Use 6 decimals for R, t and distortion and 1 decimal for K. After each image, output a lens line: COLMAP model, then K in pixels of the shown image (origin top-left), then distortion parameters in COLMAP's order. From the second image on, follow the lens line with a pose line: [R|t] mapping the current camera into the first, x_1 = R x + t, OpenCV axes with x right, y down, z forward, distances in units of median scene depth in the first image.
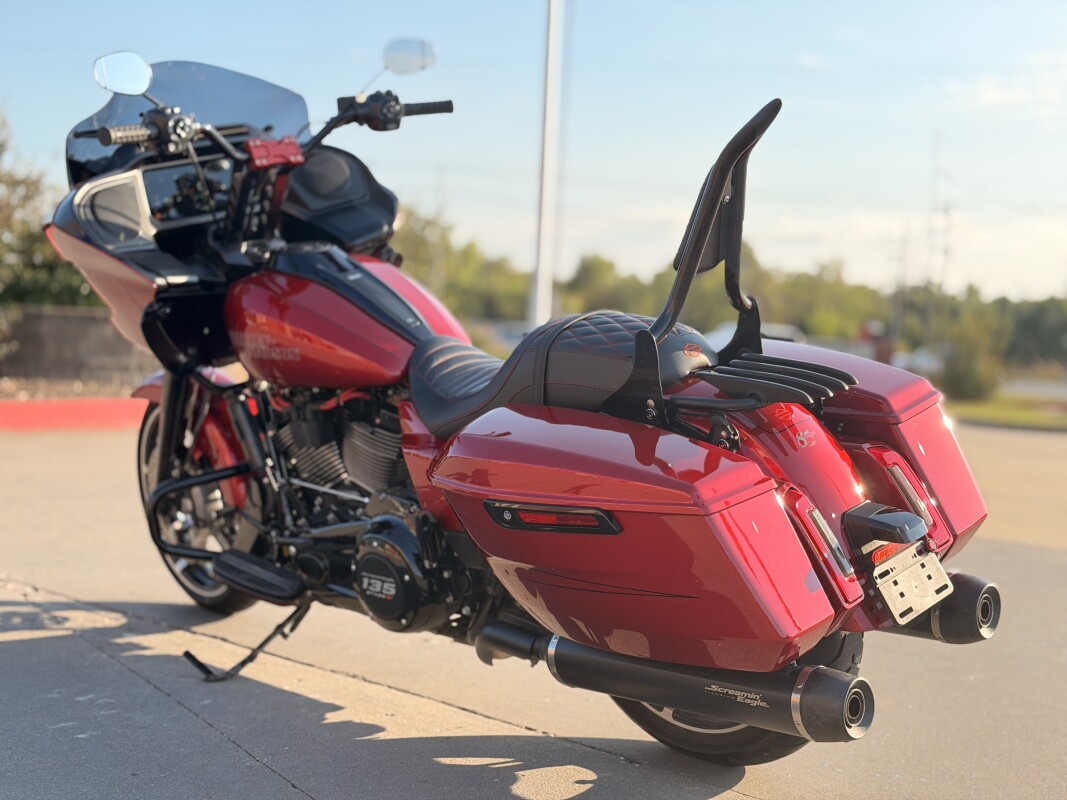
lens RADIAL K [[1448.6, 0, 592.0], [0, 1448.6, 402.6], [0, 0, 1]] dist [0.018380, 0.073431]
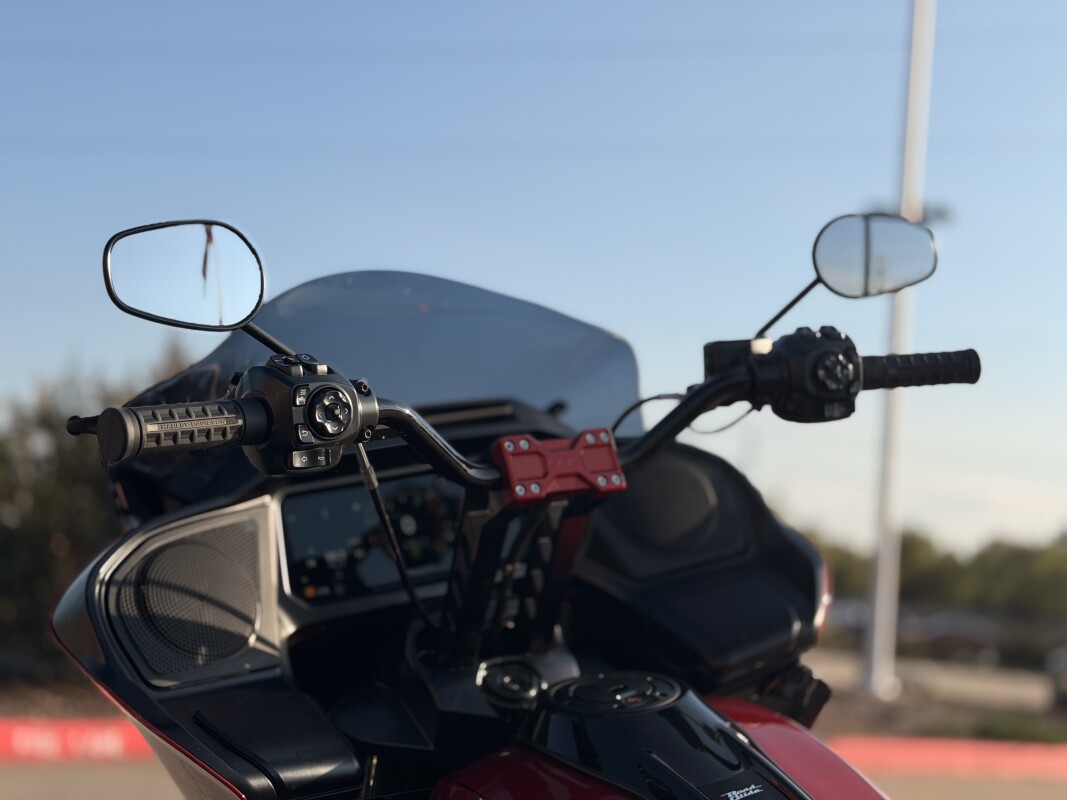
lens RADIAL K [[1448.6, 0, 592.0], [0, 1448.6, 402.6], [0, 0, 1]] dist [0.018380, 0.073431]
pose [[0.977641, 0.018710, -0.209446, -0.118678], [-0.055227, 0.983914, -0.169892, -0.116904], [0.202898, 0.177660, 0.962948, 0.578736]]
